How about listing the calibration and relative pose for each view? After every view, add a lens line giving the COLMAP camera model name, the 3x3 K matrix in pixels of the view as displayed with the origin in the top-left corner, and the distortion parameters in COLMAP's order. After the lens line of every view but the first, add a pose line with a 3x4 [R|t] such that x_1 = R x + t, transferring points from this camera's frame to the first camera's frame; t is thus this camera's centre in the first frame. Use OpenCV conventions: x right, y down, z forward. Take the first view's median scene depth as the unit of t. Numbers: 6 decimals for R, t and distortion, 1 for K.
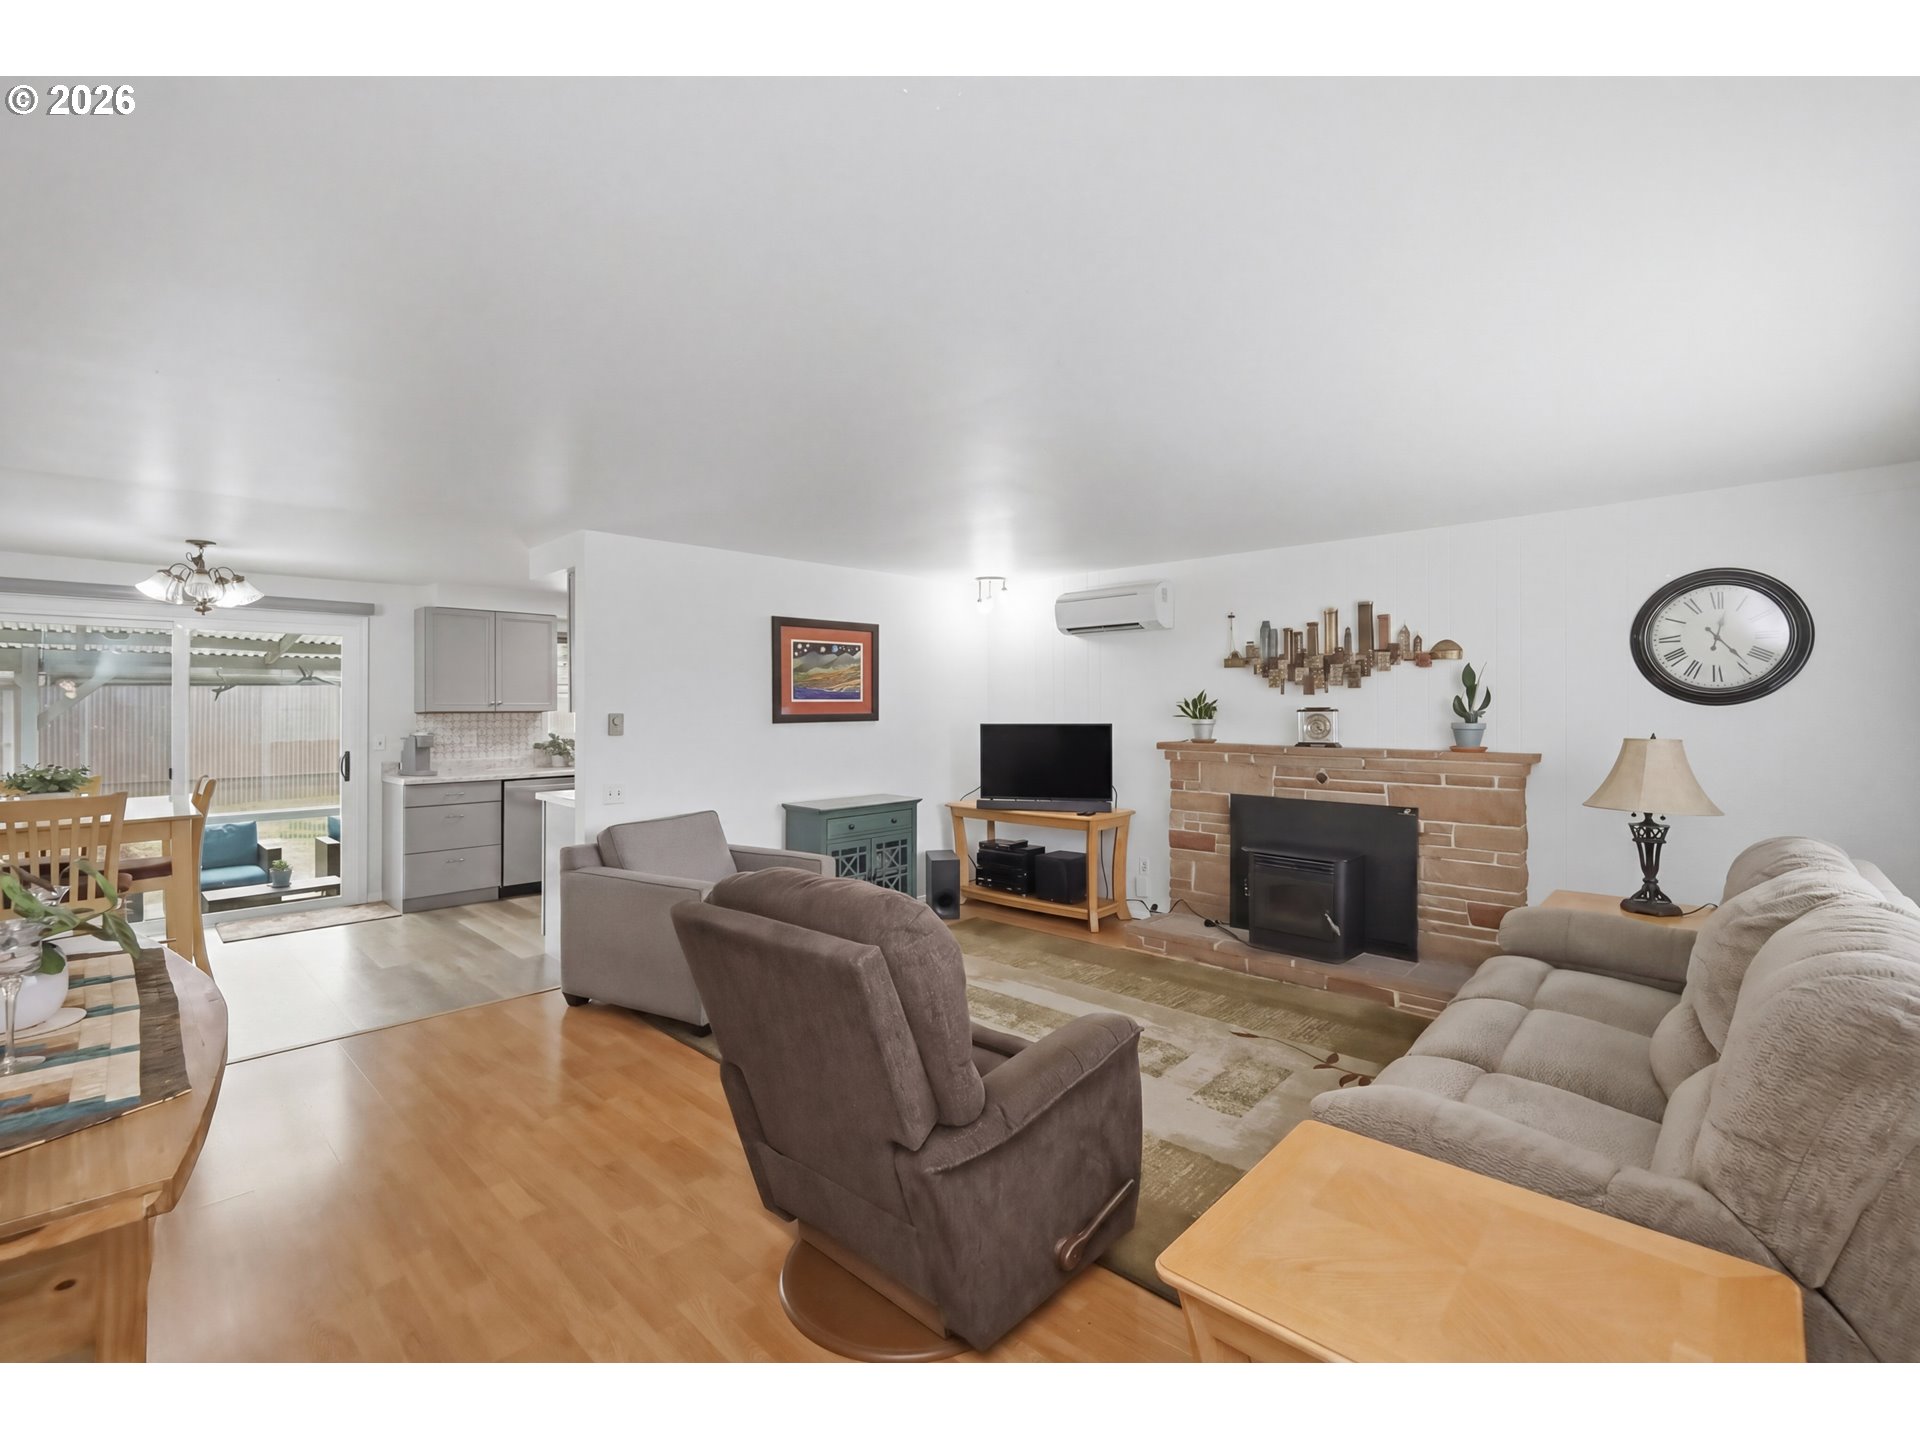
lens RADIAL K [[862.3, 0, 964.8], [0, 862.3, 705.6], [0, 0, 1]] dist [0.001050, -0.000789]
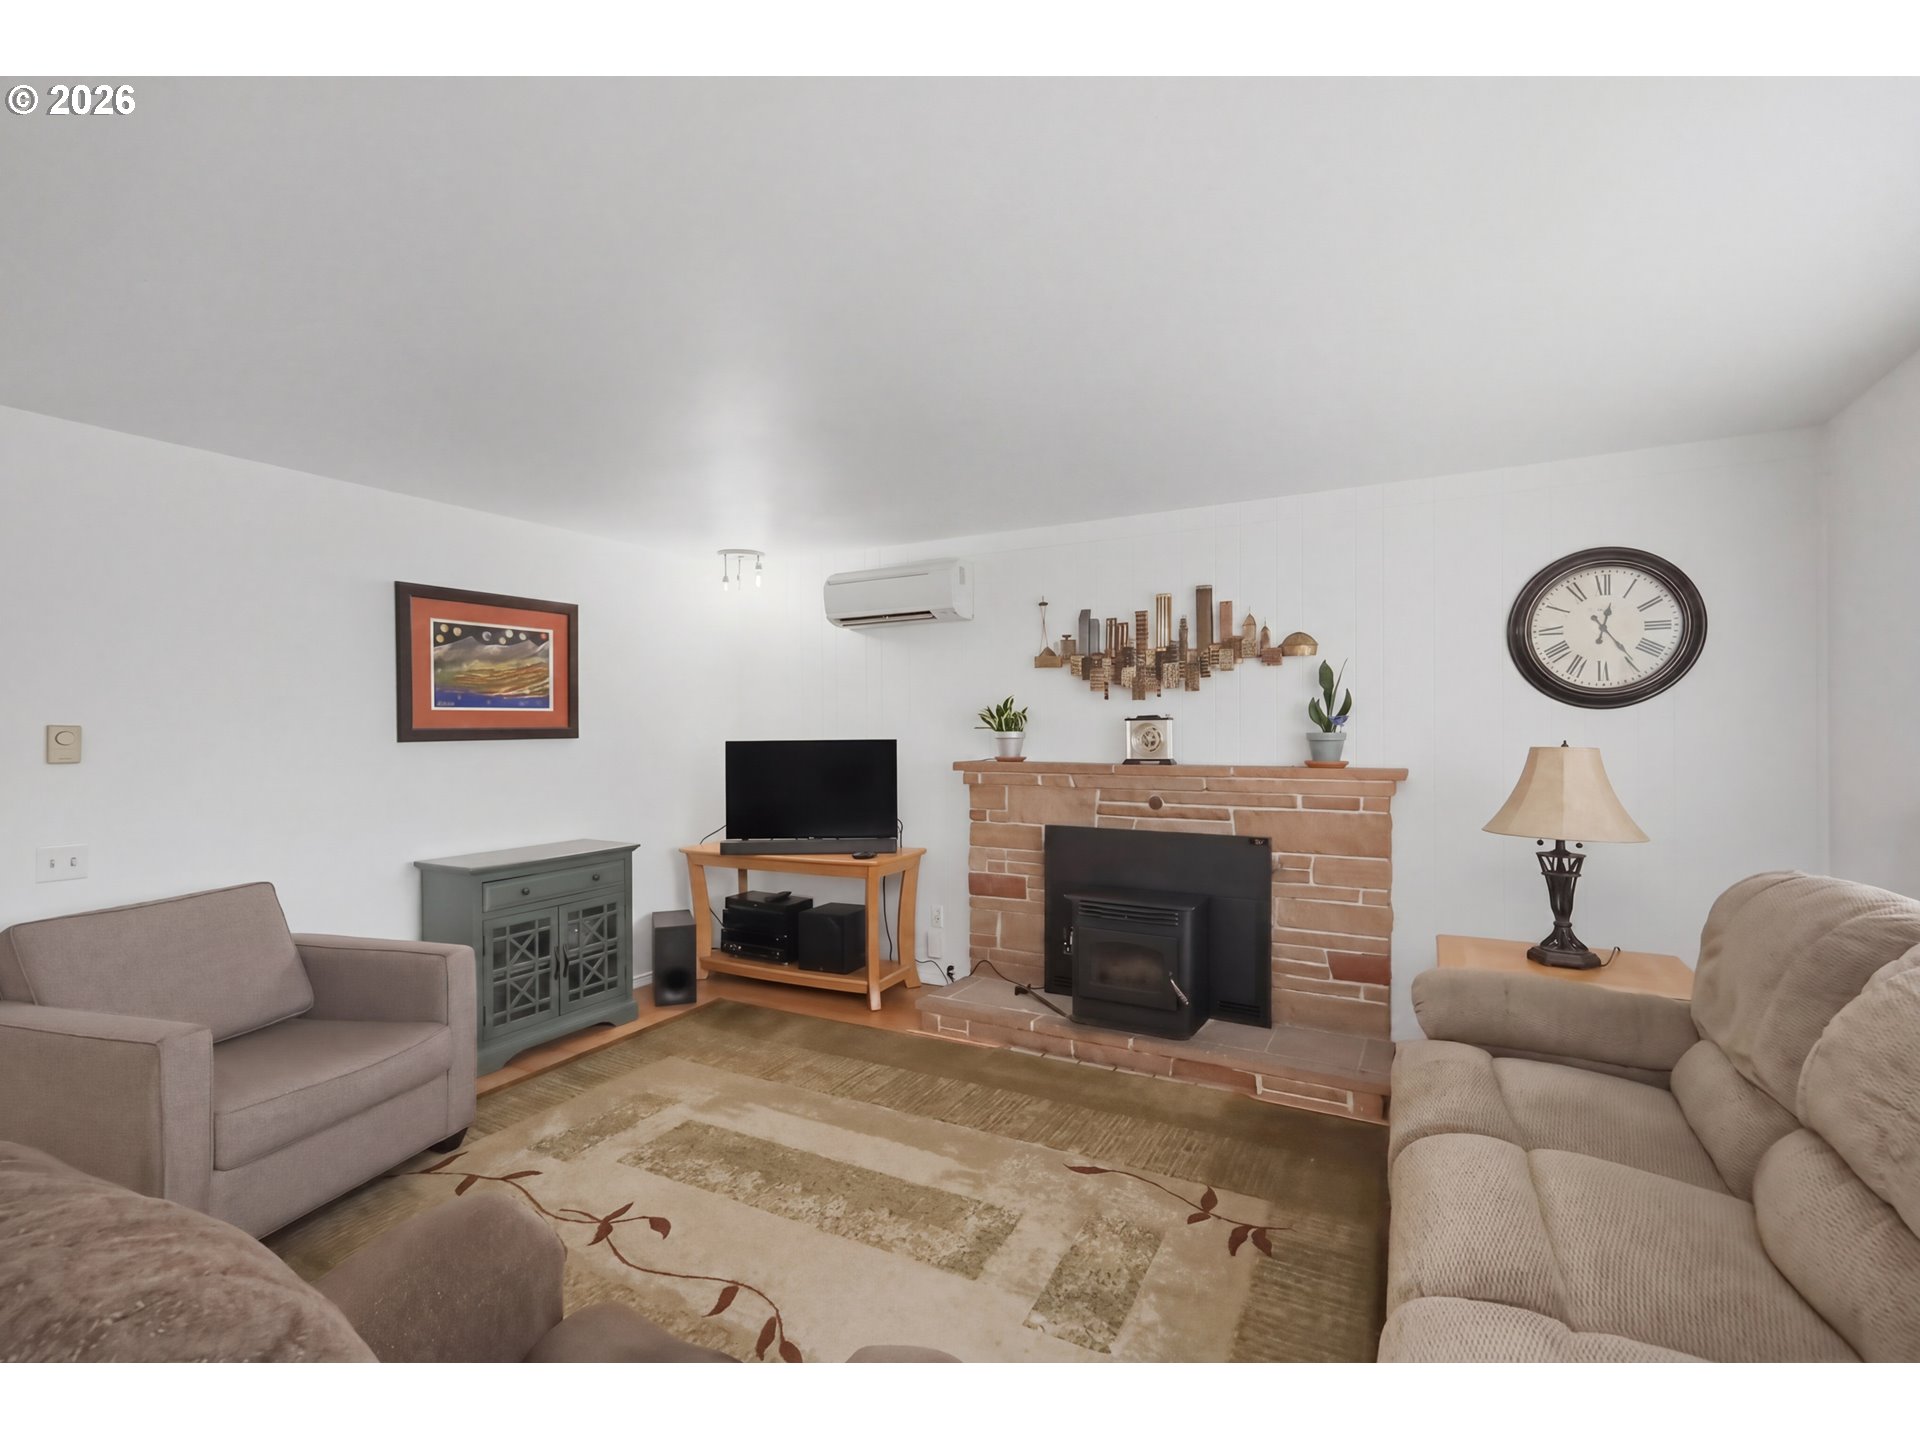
lens RADIAL K [[862.3, 0, 957.2], [0, 862.3, 720.7], [0, 0, 1]] dist [0.001050, -0.000789]
pose [[0.969739, -0.002461, 0.244132, 0.038161], [0.004836, 0.999947, -0.009128, 0.013405], [-0.244097, 0.010032, 0.969699, 0.265573]]
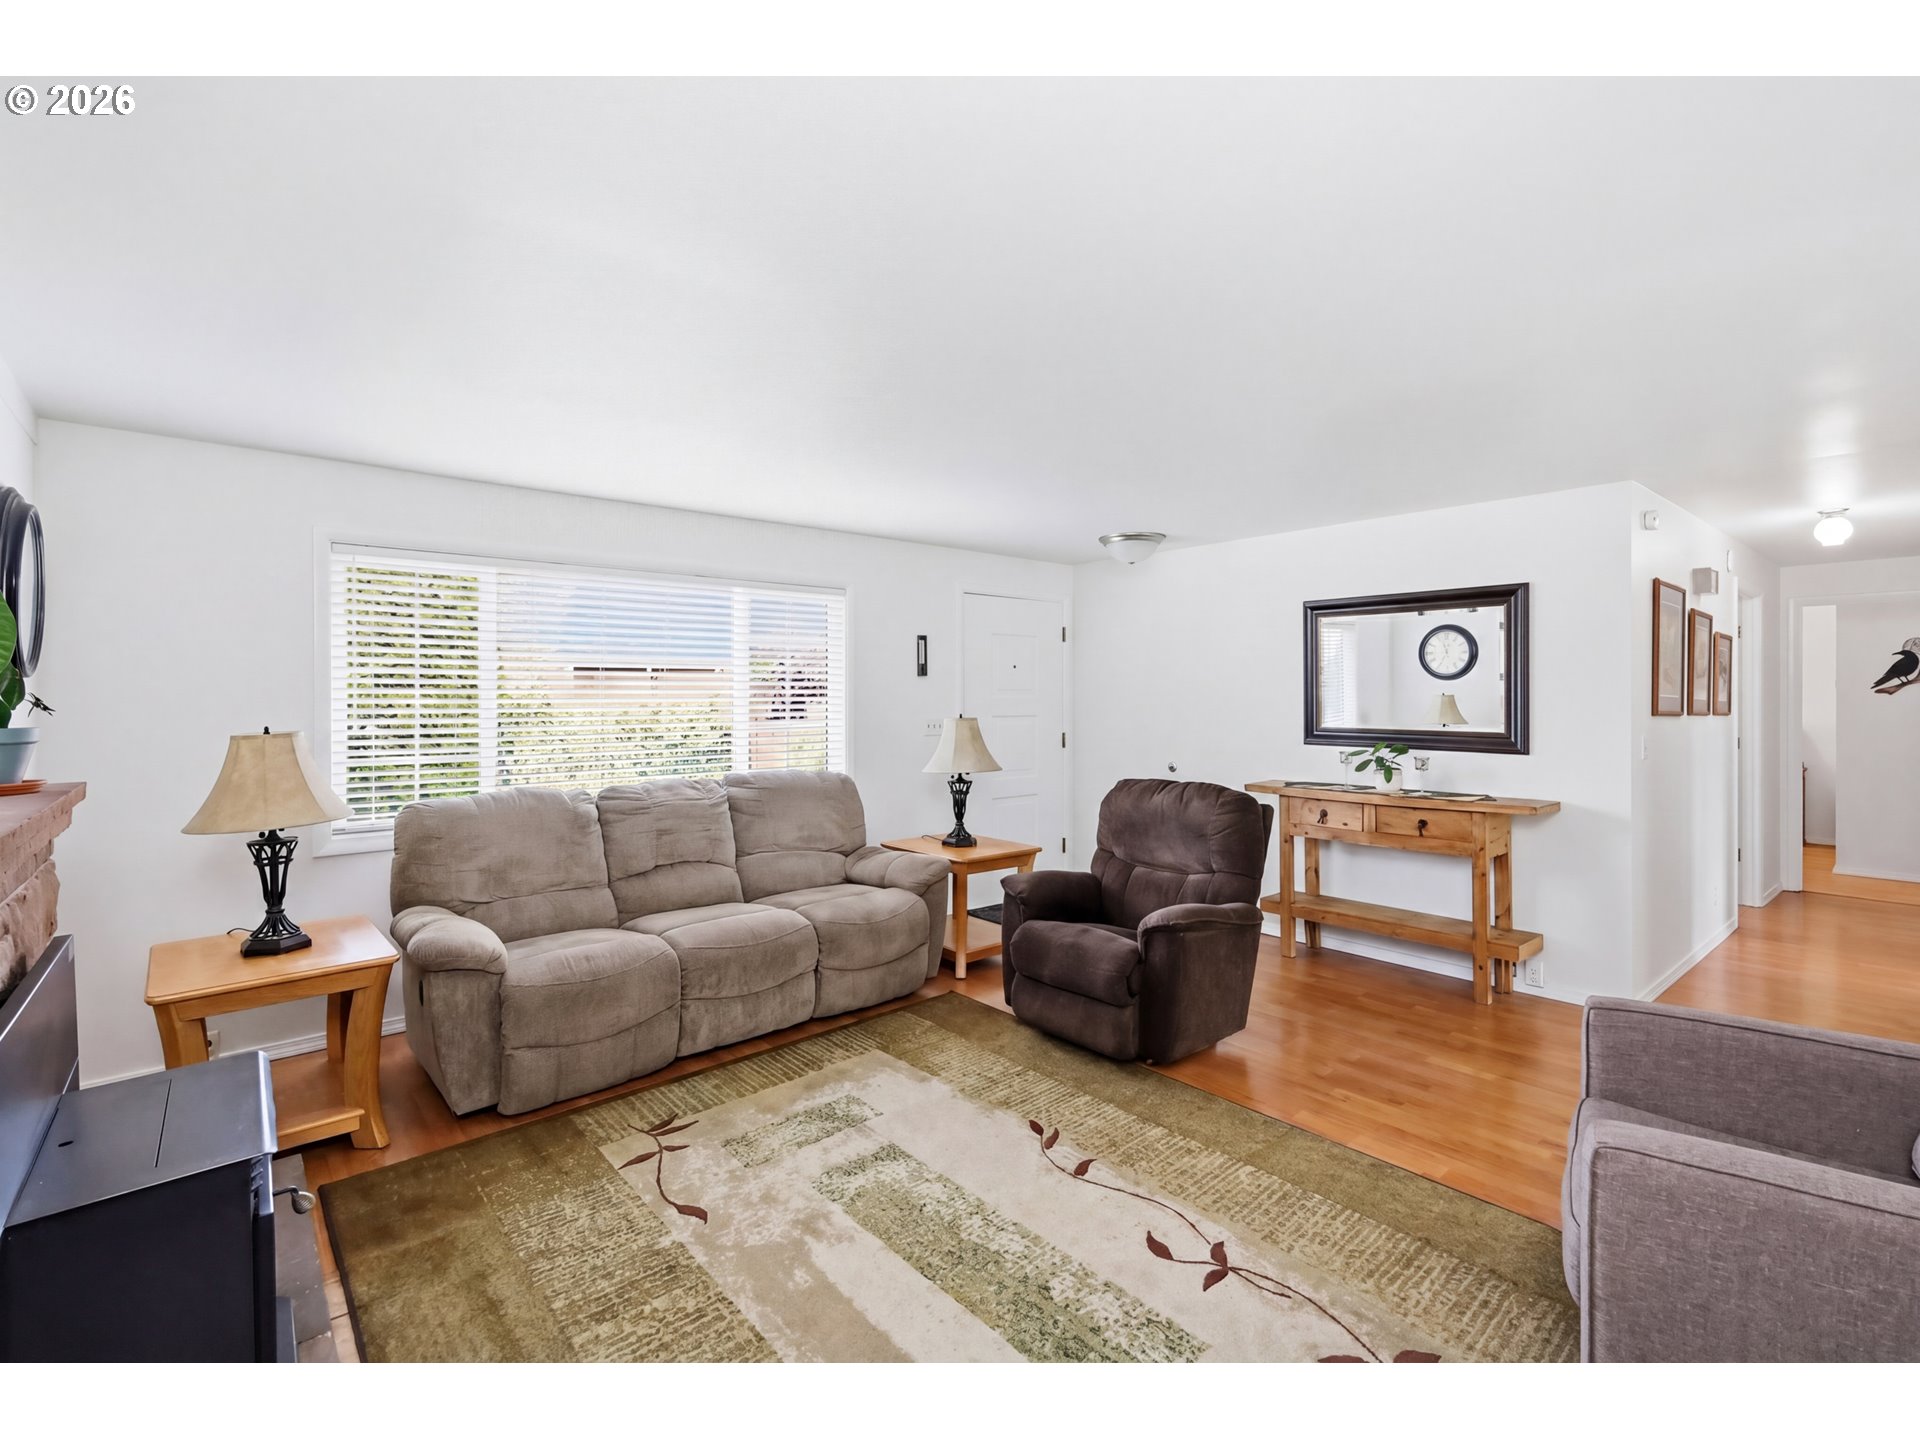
lens RADIAL K [[862.3, 0, 963.3], [0, 862.3, 709.6], [0, 0, 1]] dist [0.001050, -0.000789]
pose [[-0.994135, 0.000805, 0.108145, 0.046777], [0.002234, 0.999912, 0.013094, 0.004630], [-0.108125, 0.013259, -0.994049, 1.287790]]
